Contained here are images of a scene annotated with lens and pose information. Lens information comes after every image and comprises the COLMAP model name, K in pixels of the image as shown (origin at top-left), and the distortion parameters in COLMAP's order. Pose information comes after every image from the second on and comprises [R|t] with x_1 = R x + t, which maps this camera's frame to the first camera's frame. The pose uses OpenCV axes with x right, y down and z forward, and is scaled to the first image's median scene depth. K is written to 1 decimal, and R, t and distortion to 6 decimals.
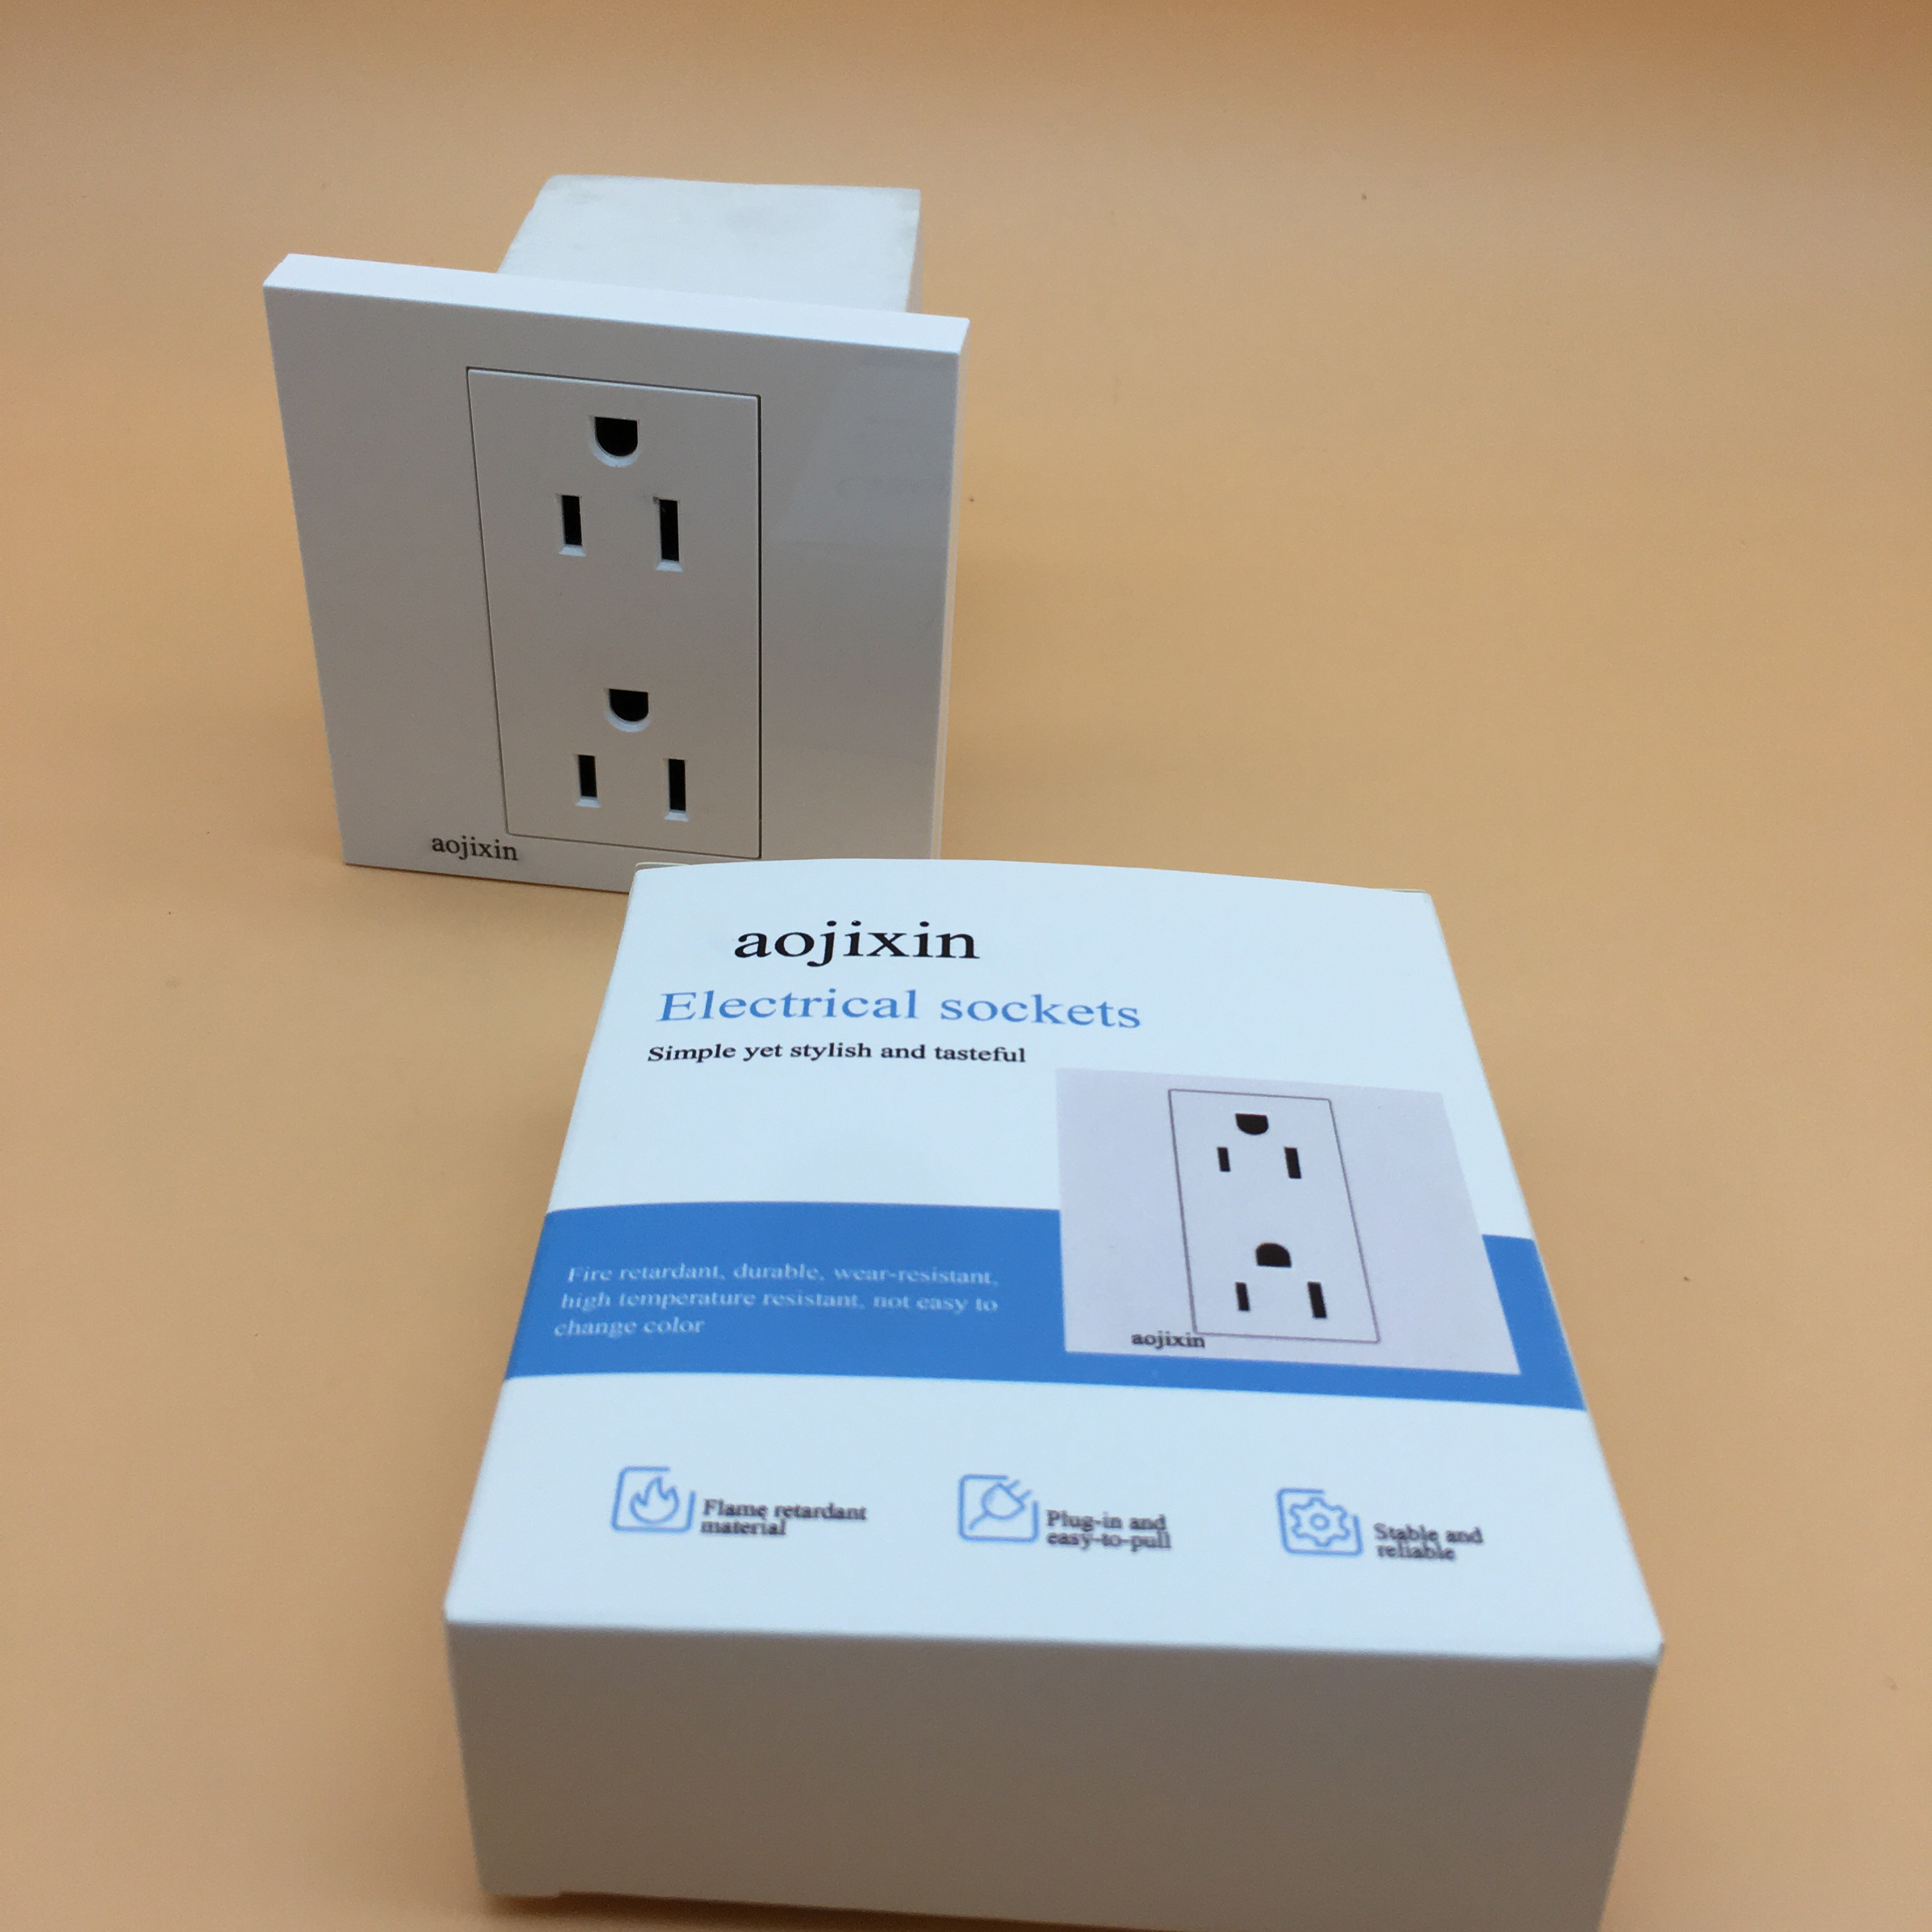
lens RADIAL K [[2242.9, 0, 973.0], [0, 2242.9, 942.8], [0, 0, 1]] dist [0.038052, 0.075940]
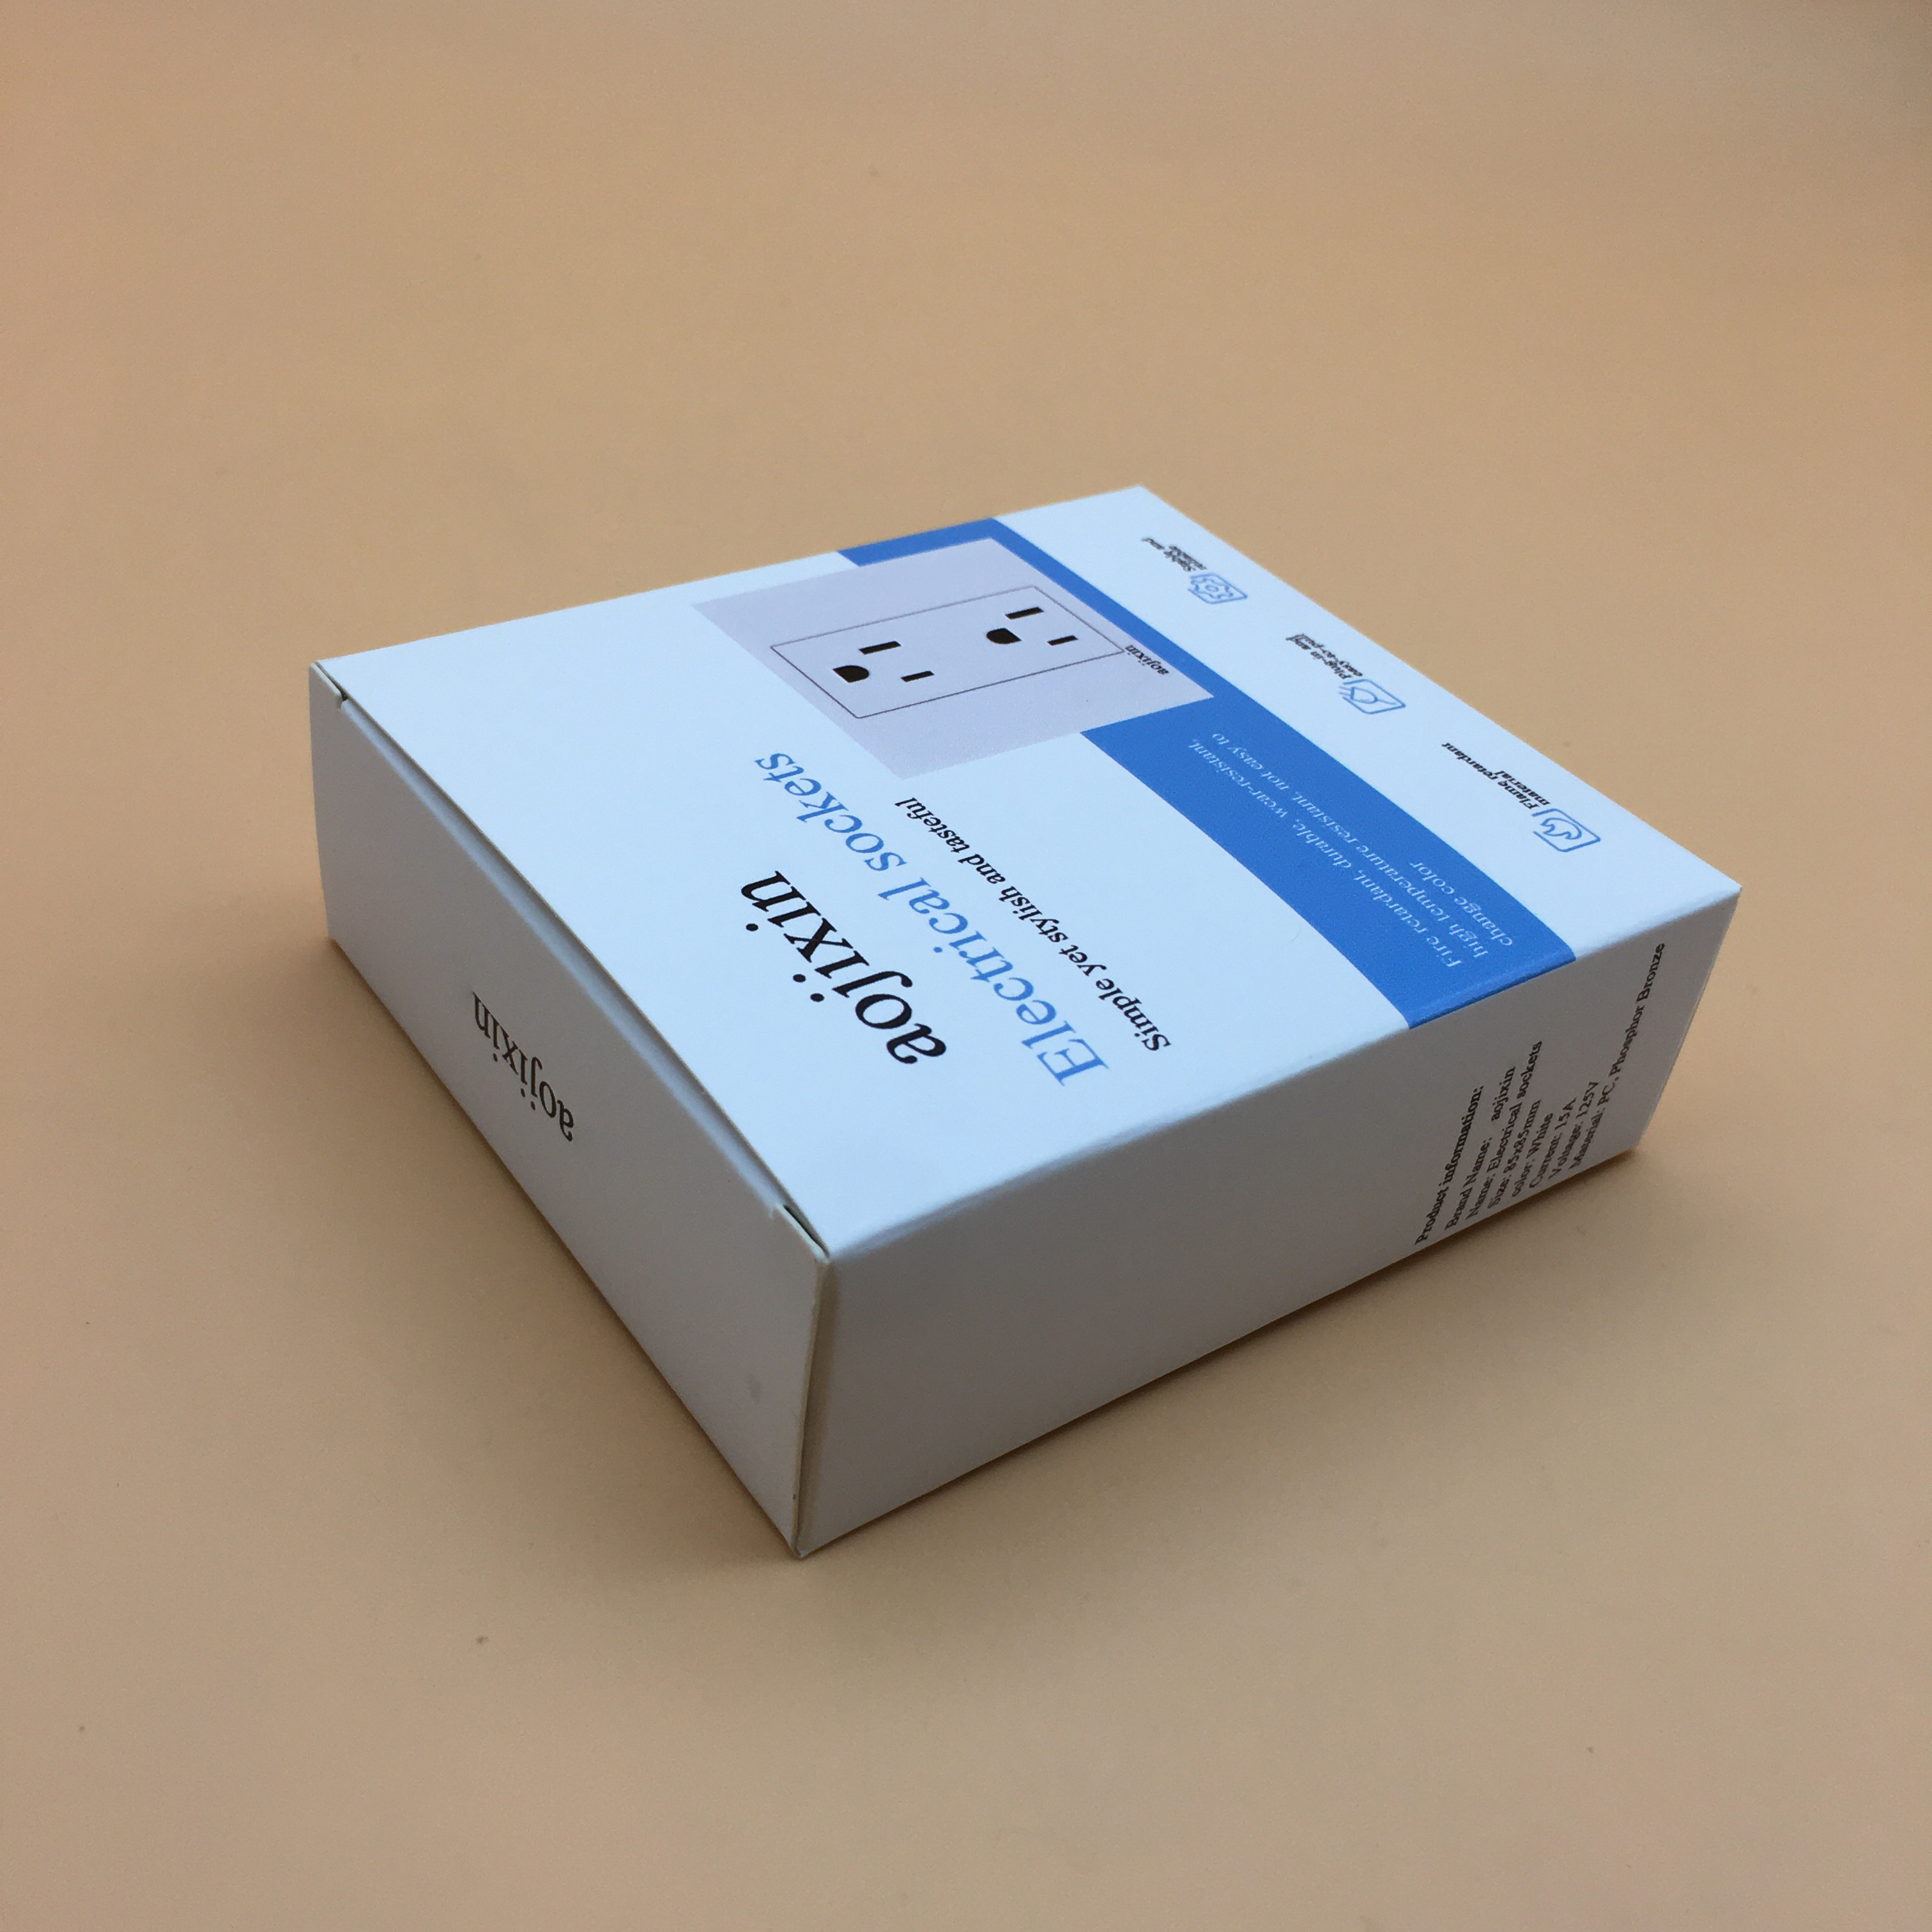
lens RADIAL K [[2242.9, 0, 973.0], [0, 2242.9, 942.8], [0, 0, 1]] dist [0.038052, 0.075940]
pose [[-0.582831, -0.570718, 0.578436, -0.629376], [0.324132, 0.489474, 0.809539, -0.739633], [-0.745148, 0.659314, -0.100293, 1.257497]]
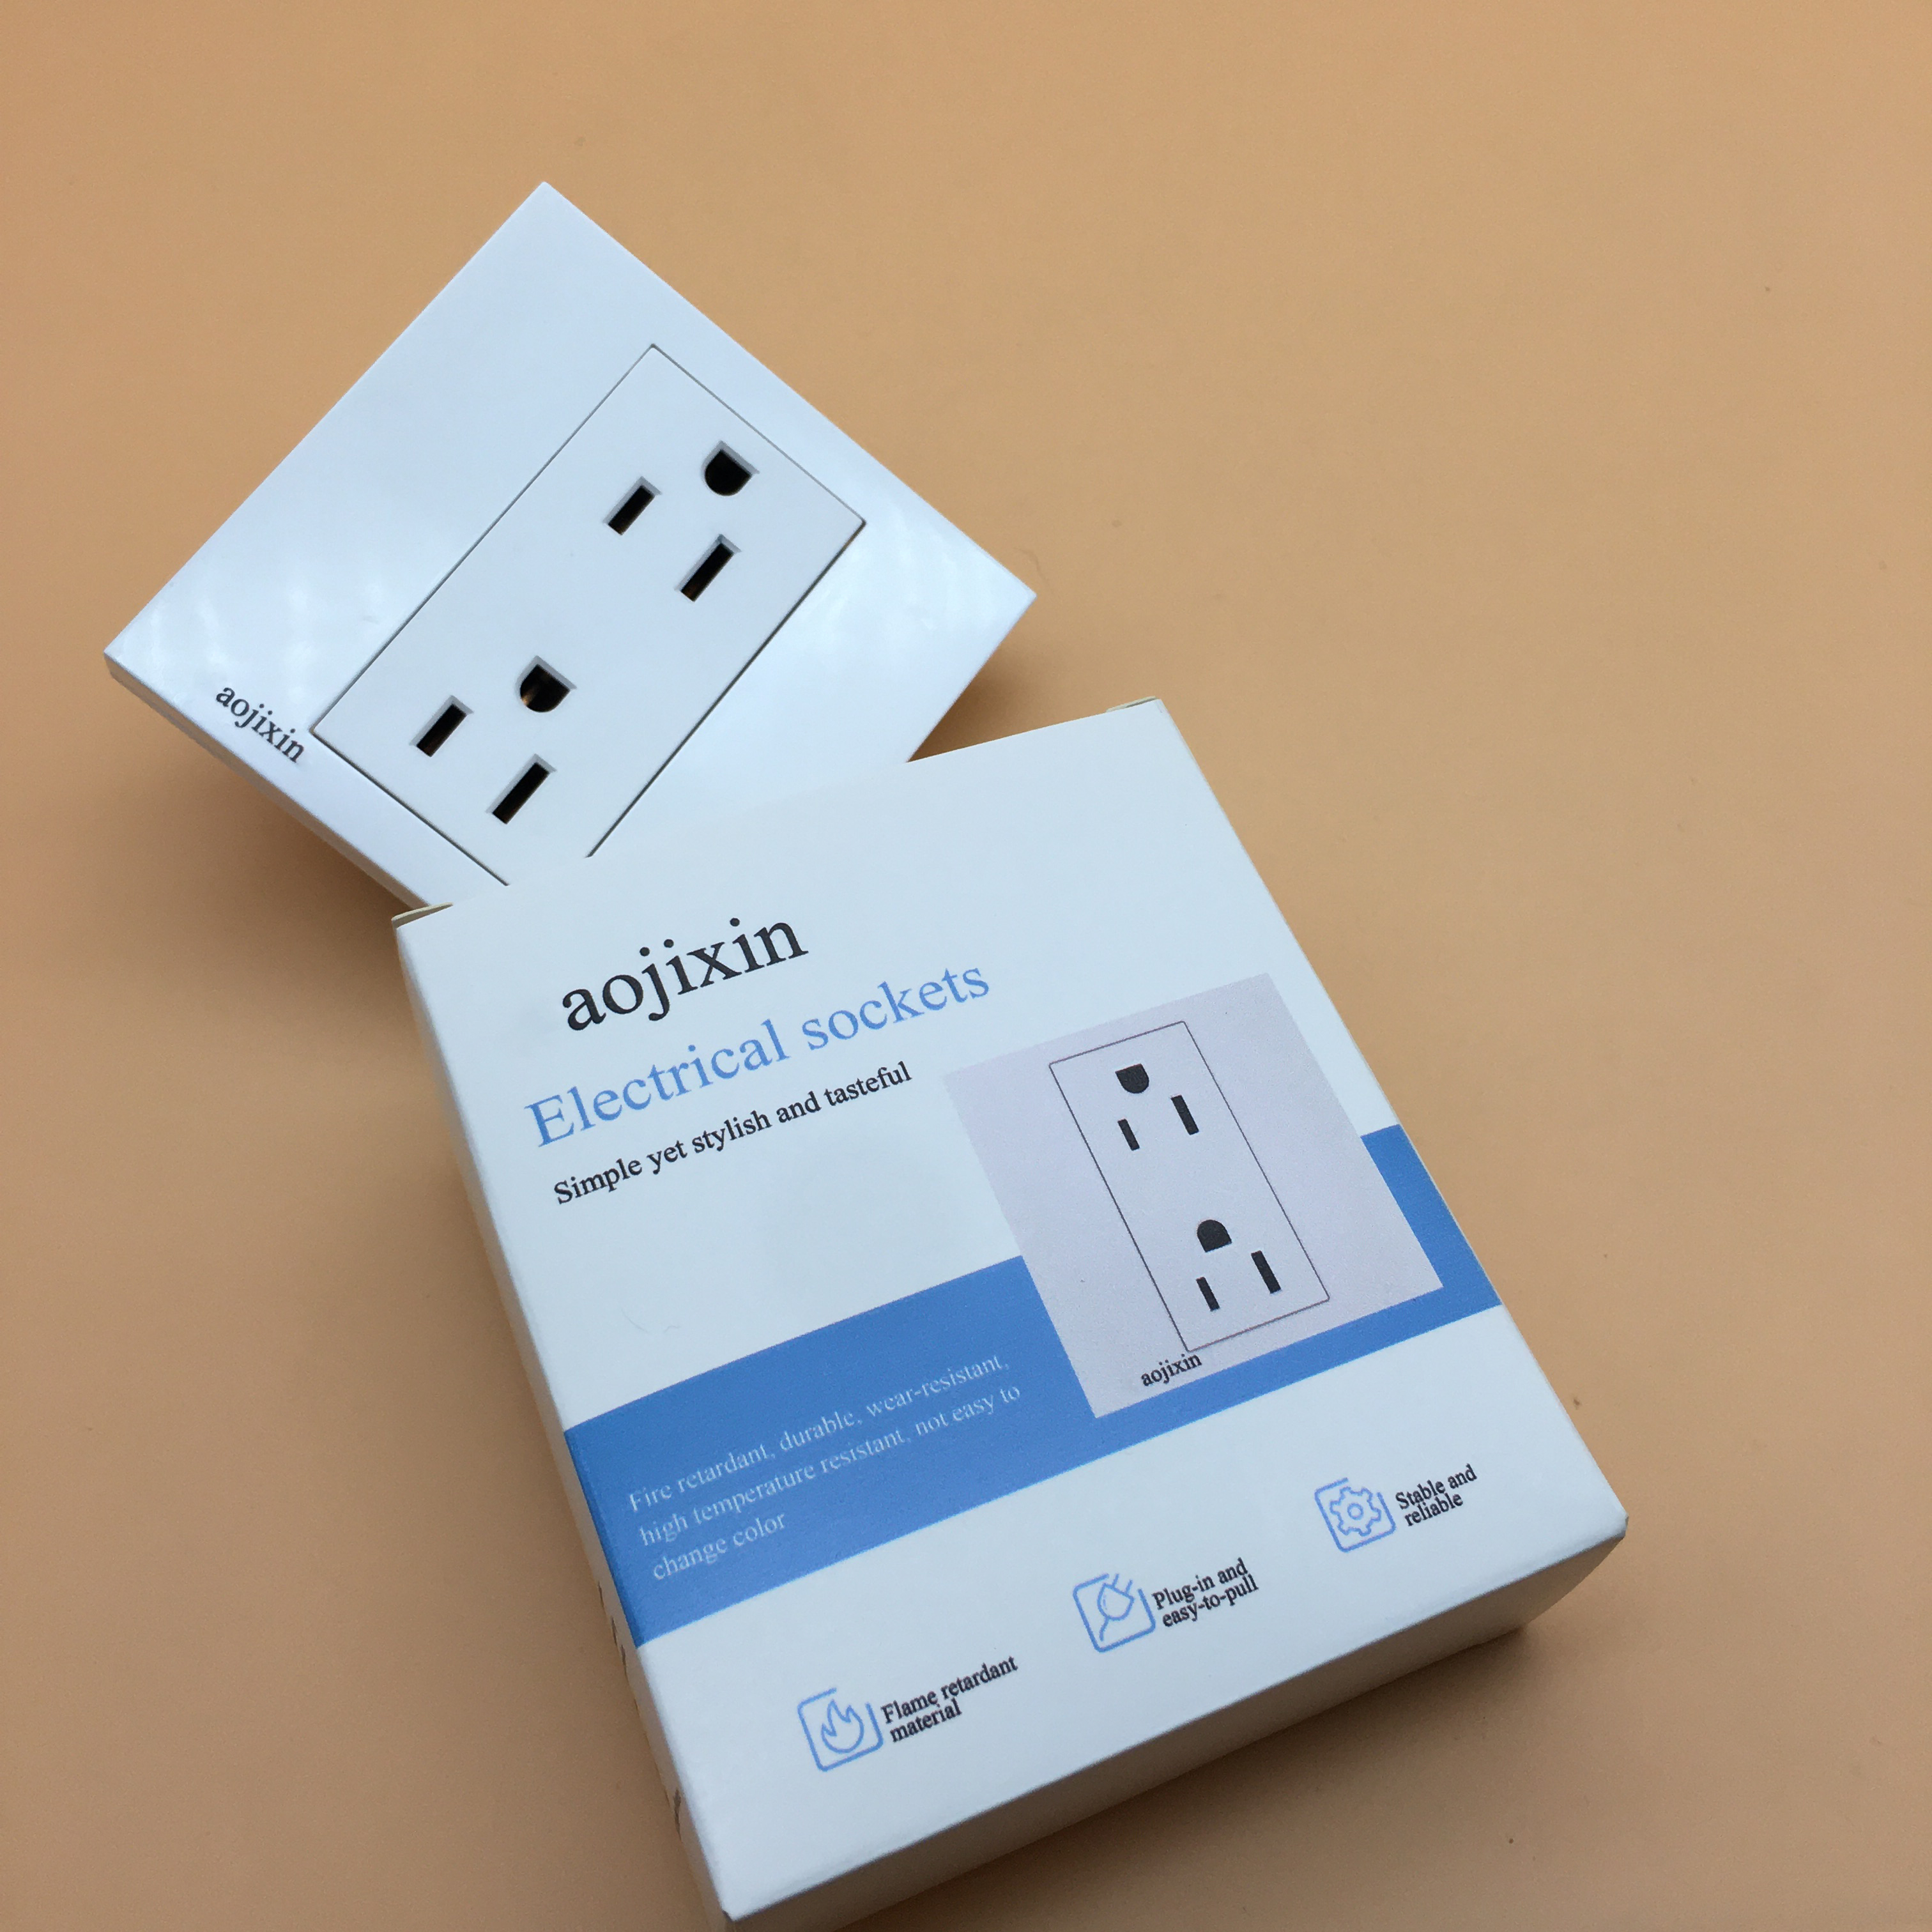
lens RADIAL K [[2242.9, 0, 973.0], [0, 2242.9, 942.8], [0, 0, 1]] dist [0.038052, 0.075940]
pose [[0.916743, -0.319890, 0.239274, -0.201505], [0.177808, 0.863114, 0.472672, -0.548528], [-0.357724, -0.390774, 0.848133, 0.153463]]
